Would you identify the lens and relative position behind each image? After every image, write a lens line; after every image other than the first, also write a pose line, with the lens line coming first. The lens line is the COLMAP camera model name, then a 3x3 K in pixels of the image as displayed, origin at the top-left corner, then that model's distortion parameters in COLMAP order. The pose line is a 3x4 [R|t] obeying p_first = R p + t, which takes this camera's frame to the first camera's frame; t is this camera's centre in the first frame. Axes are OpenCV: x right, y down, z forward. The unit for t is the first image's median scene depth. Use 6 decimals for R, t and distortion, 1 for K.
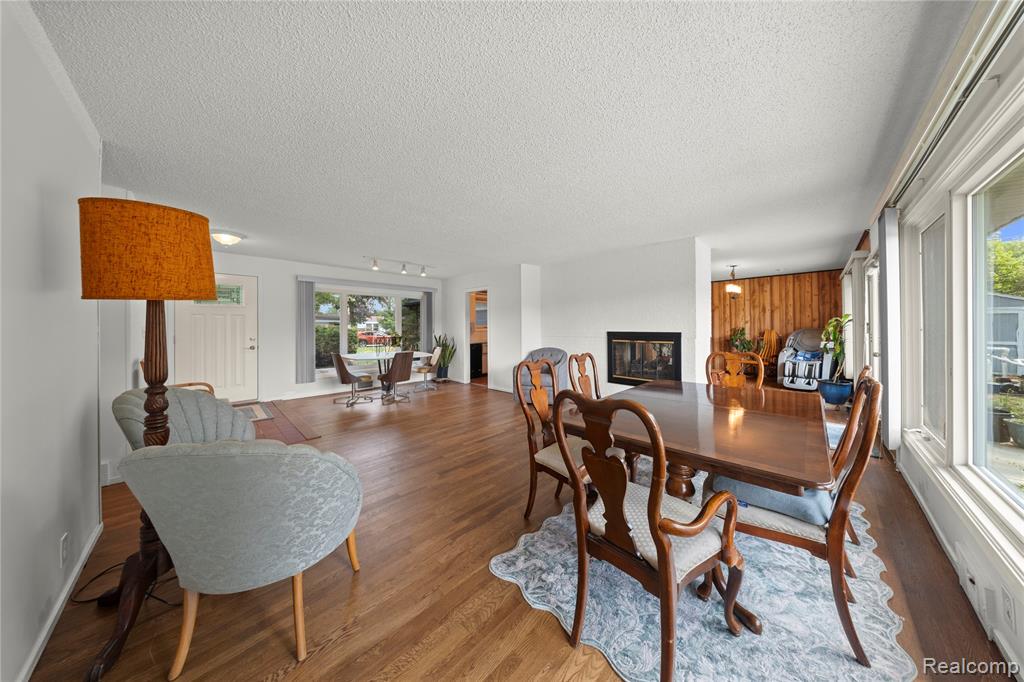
lens RADIAL K [[302.2, 0, 518.3], [0, 302.2, 325.2], [0, 0, 1]] dist [-0.000604, -0.000014]
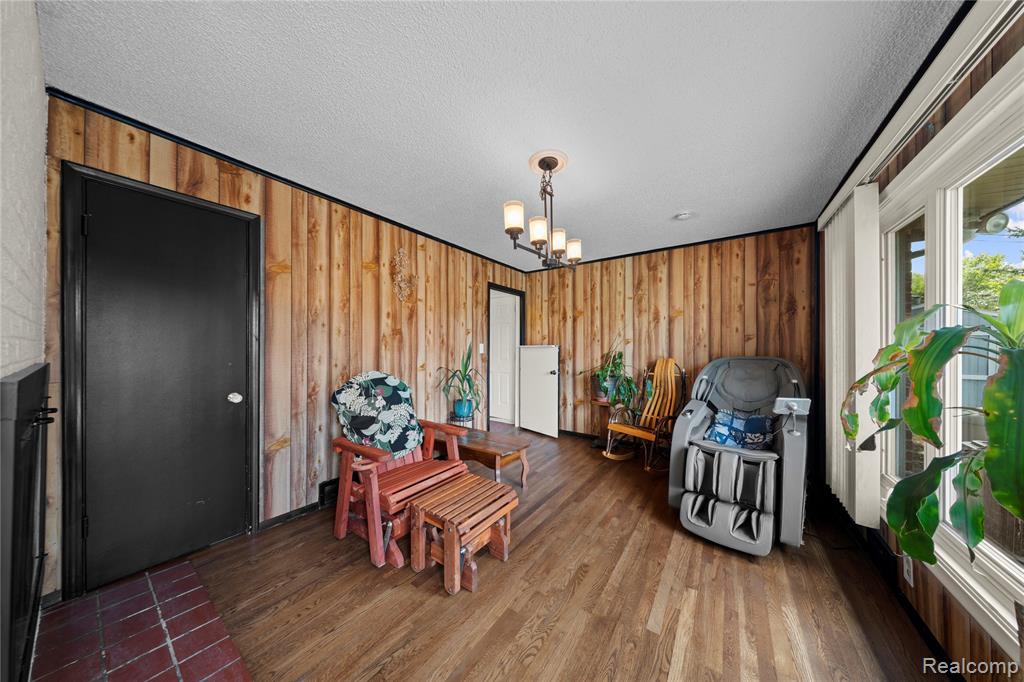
lens RADIAL K [[302.2, 0, 513.9], [0, 302.2, 347.6], [0, 0, 1]] dist [-0.000604, -0.000014]
pose [[0.986011, 0.014478, 0.166053, 0.548264], [-0.014442, 0.999895, -0.001428, 0.003355], [-0.166056, -0.000990, 0.986116, 0.601687]]
